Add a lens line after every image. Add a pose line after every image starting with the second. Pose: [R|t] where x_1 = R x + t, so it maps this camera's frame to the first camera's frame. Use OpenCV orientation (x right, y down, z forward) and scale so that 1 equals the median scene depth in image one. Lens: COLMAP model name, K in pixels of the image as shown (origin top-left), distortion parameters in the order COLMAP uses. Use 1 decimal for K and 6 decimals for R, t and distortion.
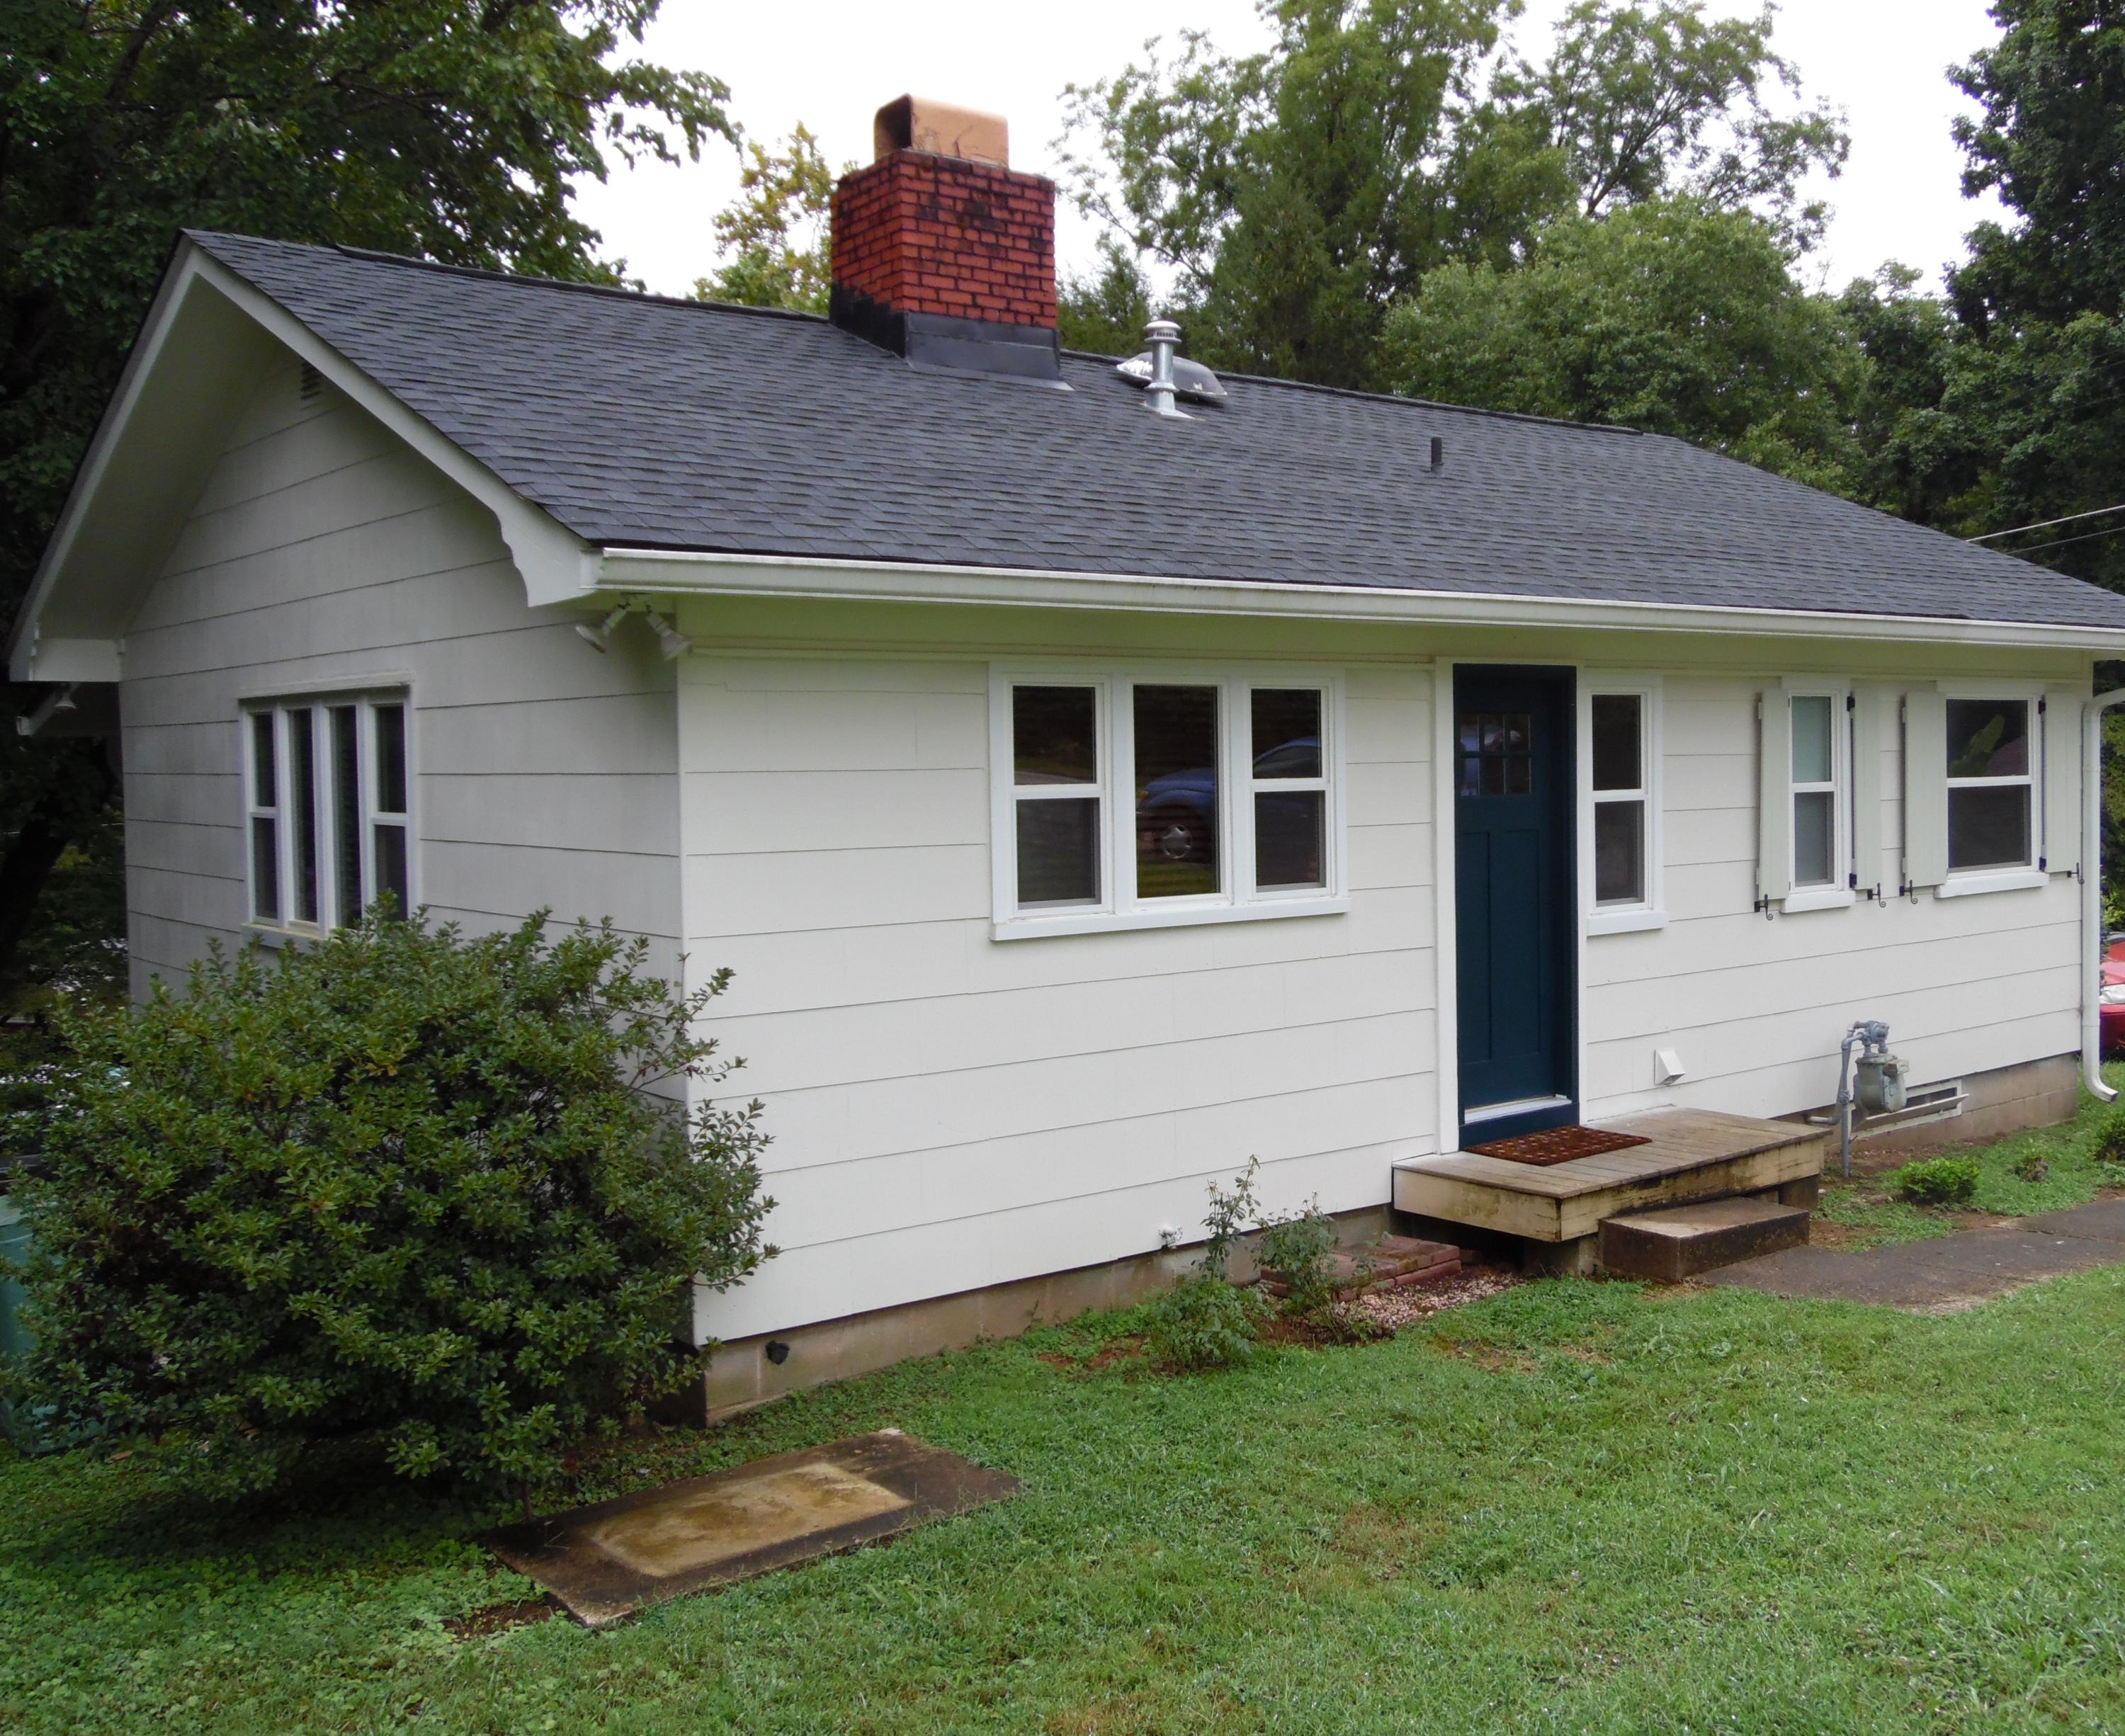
lens RADIAL K [[2060.4, 0, 1063.1], [0, 2060.4, 858.2], [0, 0, 1]] dist [0.002943, 0.000000]
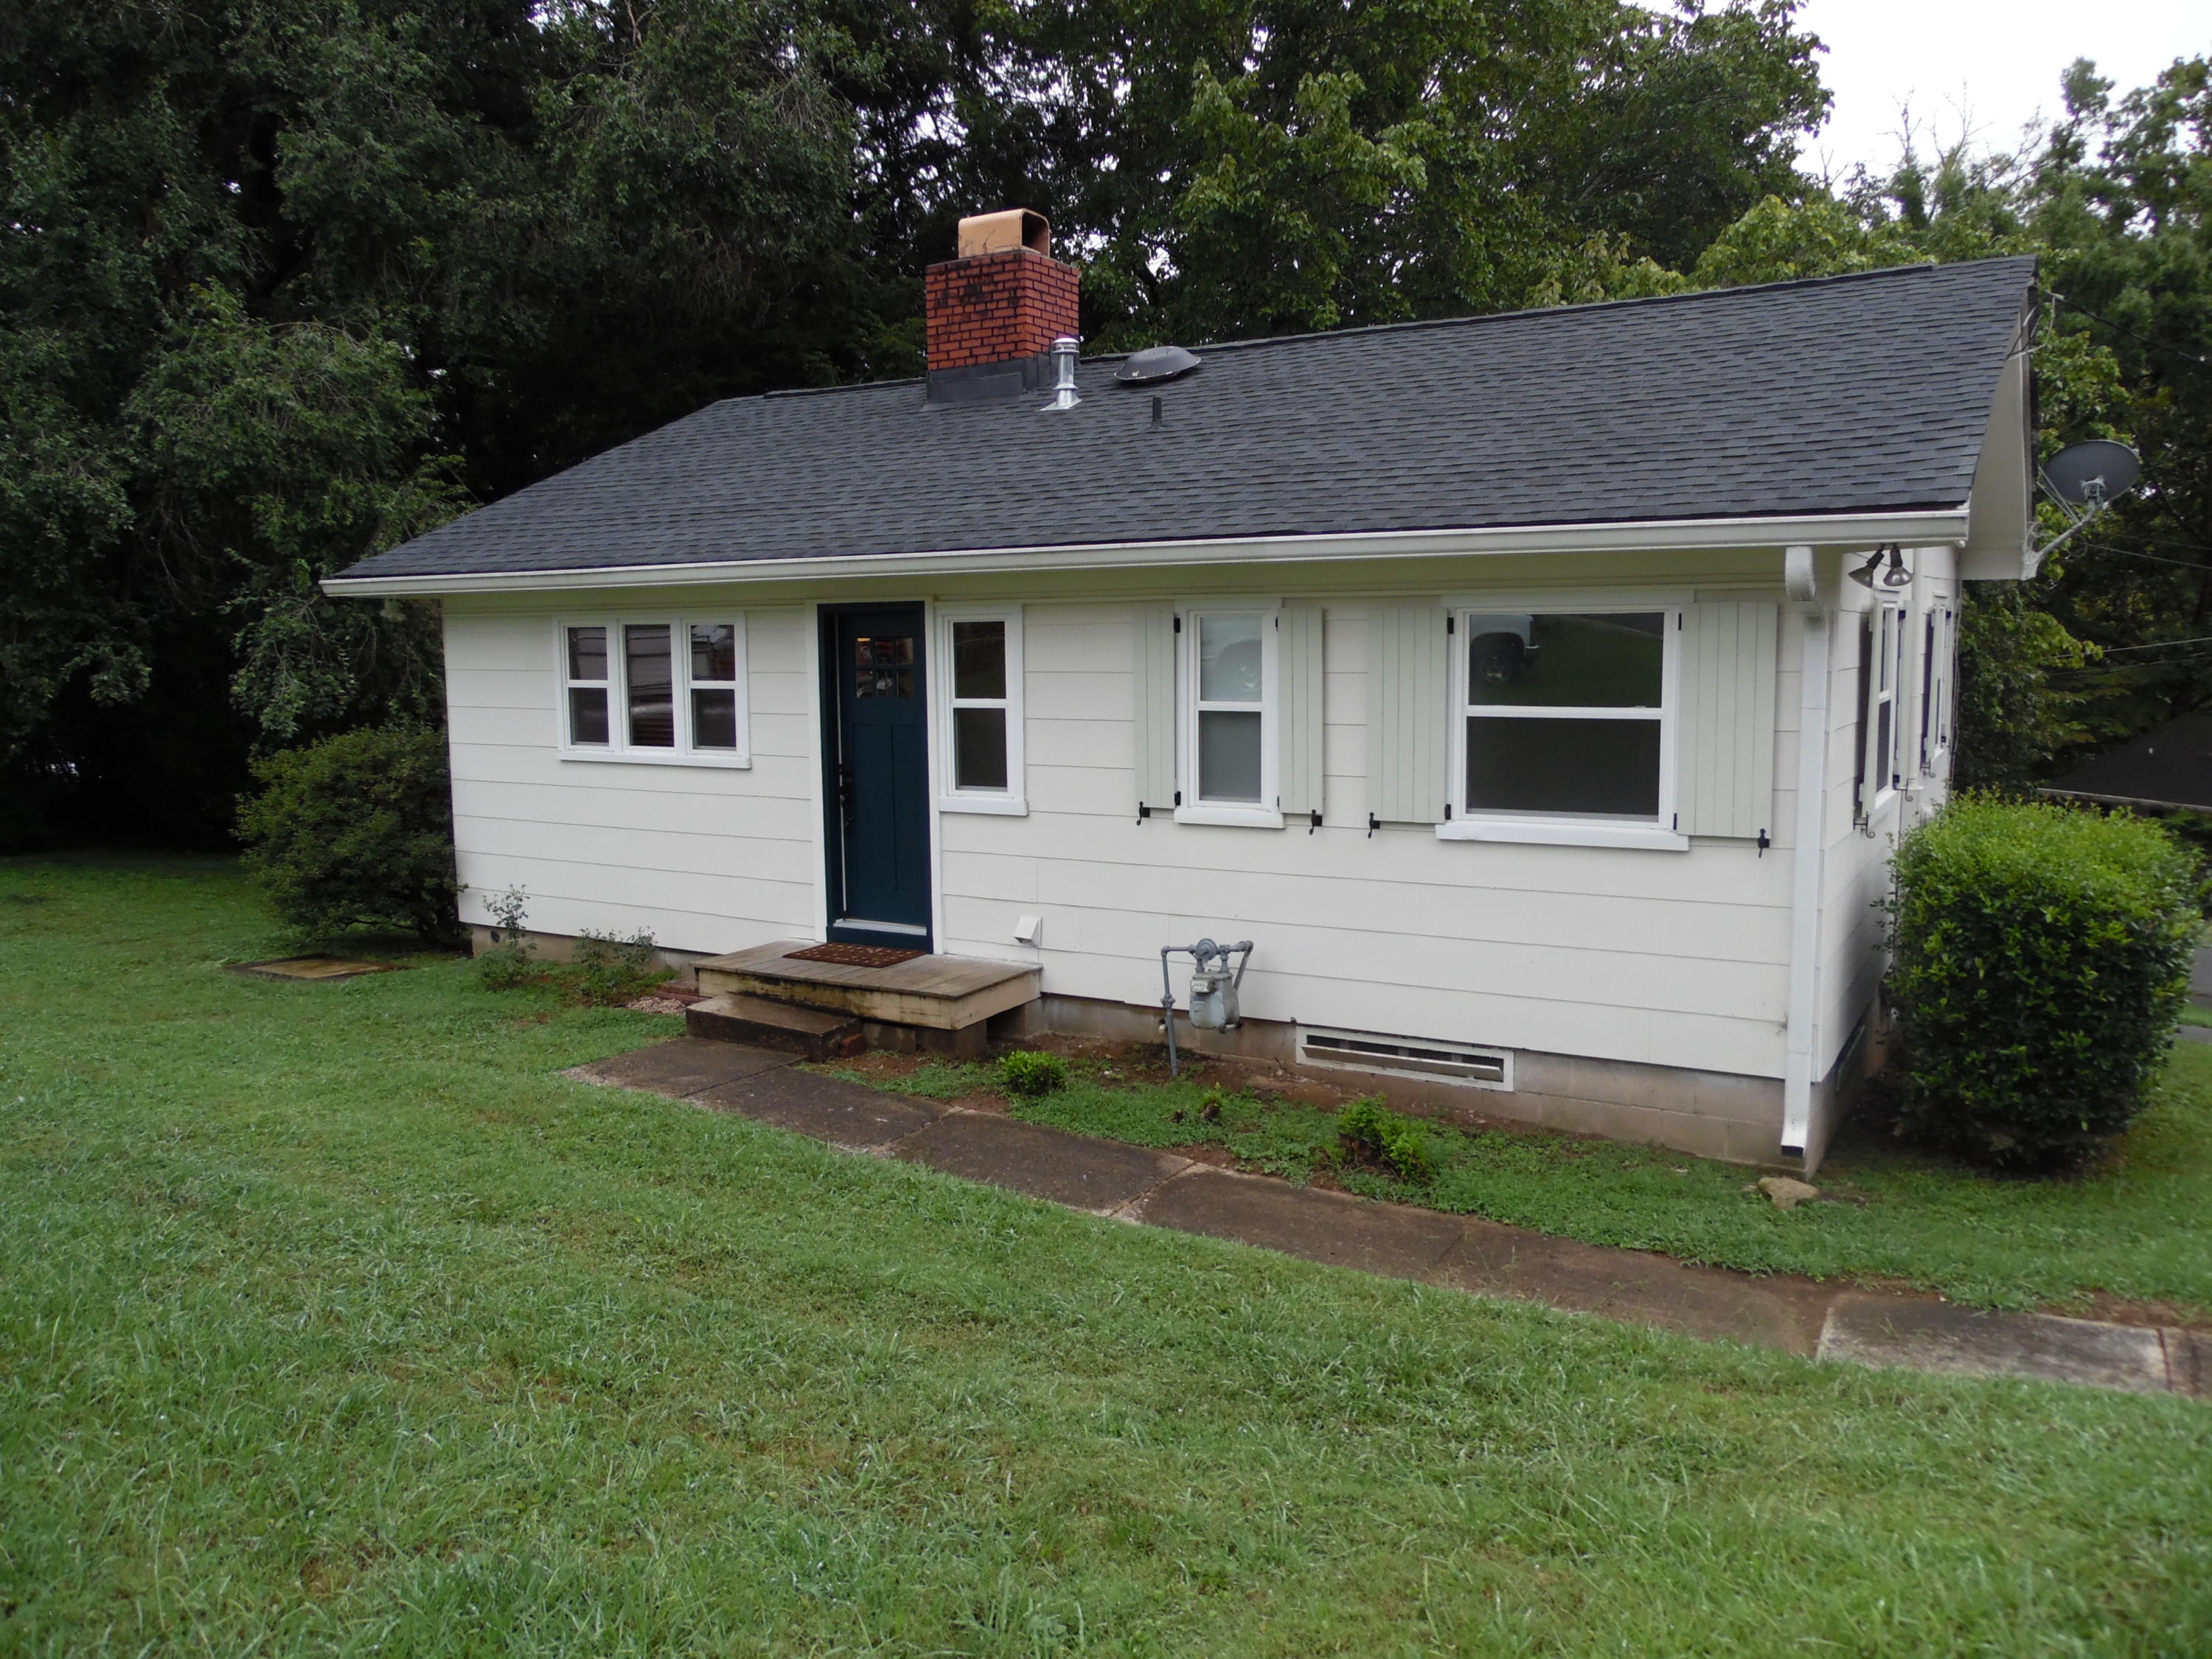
lens RADIAL K [[1654.5, 0, 1107.3], [0, 1654.5, 835.1], [0, 0, 1]] dist [-0.028452, 0.053322]
pose [[0.347825, 0.120951, -0.929725, 1.208983], [-0.042799, 0.992658, 0.113126, -0.066229], [0.936582, 0.000443, 0.350448, 0.708905]]
